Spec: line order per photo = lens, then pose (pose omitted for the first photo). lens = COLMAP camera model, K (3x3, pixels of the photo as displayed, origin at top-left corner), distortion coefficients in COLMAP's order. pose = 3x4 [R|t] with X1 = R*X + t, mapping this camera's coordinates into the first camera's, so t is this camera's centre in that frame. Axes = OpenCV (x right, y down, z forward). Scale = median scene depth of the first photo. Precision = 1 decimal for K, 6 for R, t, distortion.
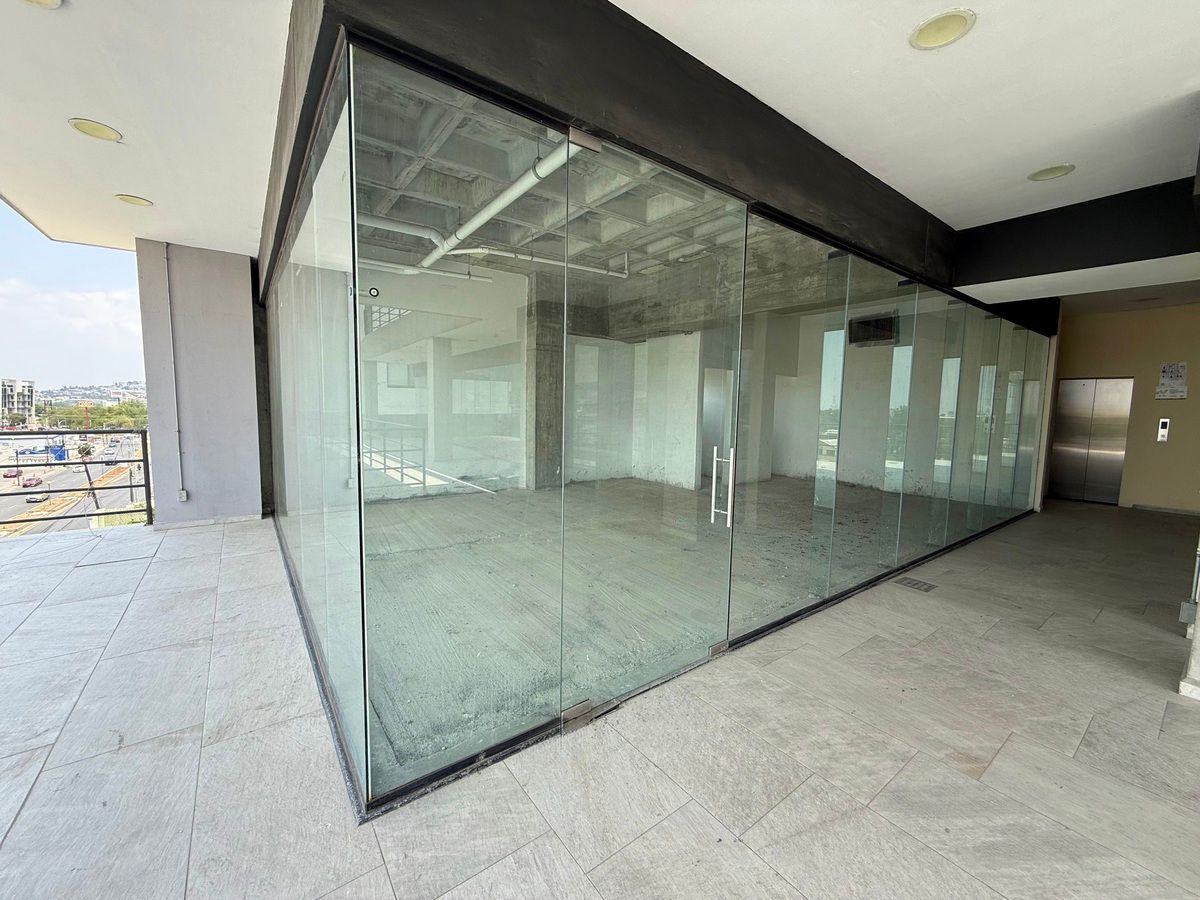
lens RADIAL K [[476.6, 0, 598.0], [0, 476.6, 447.3], [0, 0, 1]] dist [-0.000304, -0.000409]
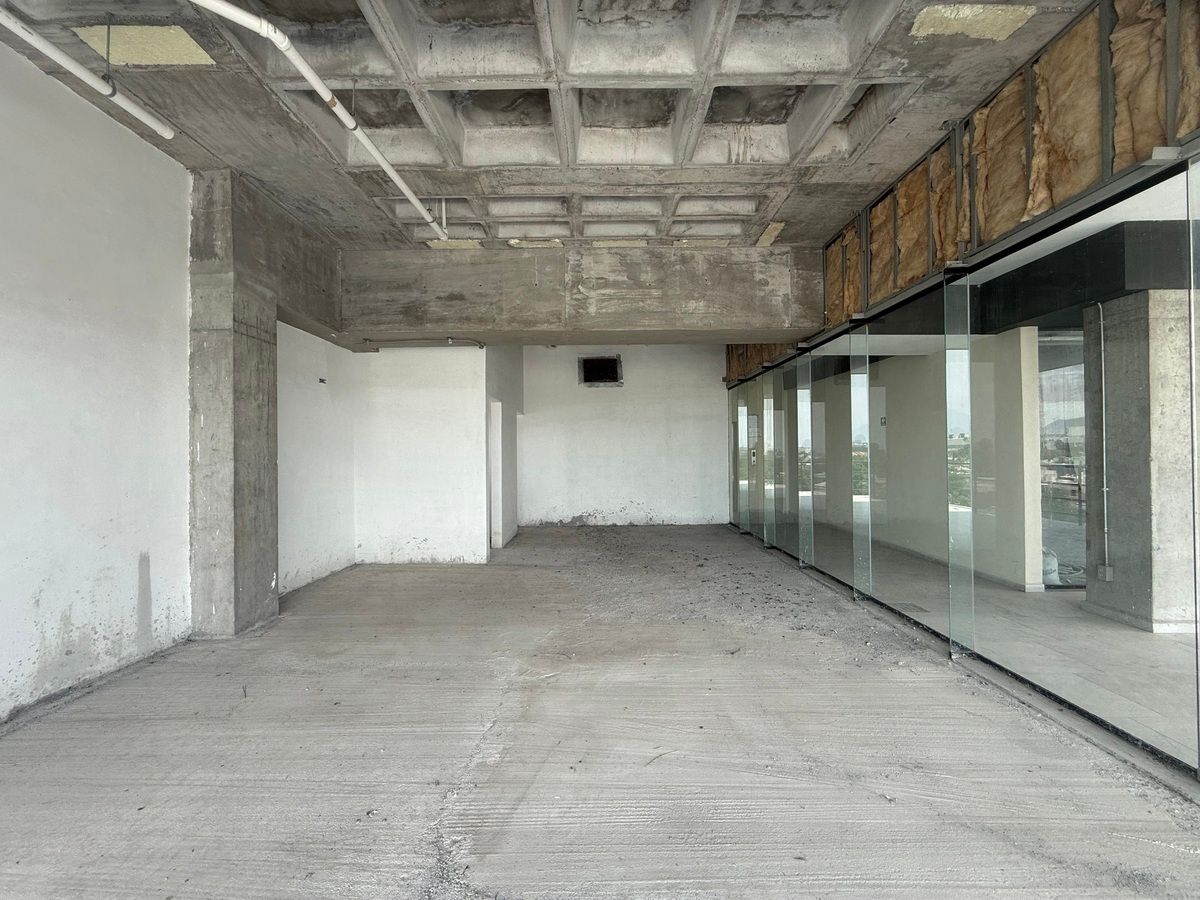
lens RADIAL K [[476.6, 0, 598.0], [0, 476.6, 447.3], [0, 0, 1]] dist [-0.000304, -0.000409]
pose [[0.604808, -0.015713, 0.796216, -0.376186], [0.091103, 0.994607, -0.049573, -0.046695], [-0.791143, 0.102520, 0.602978, 0.584637]]
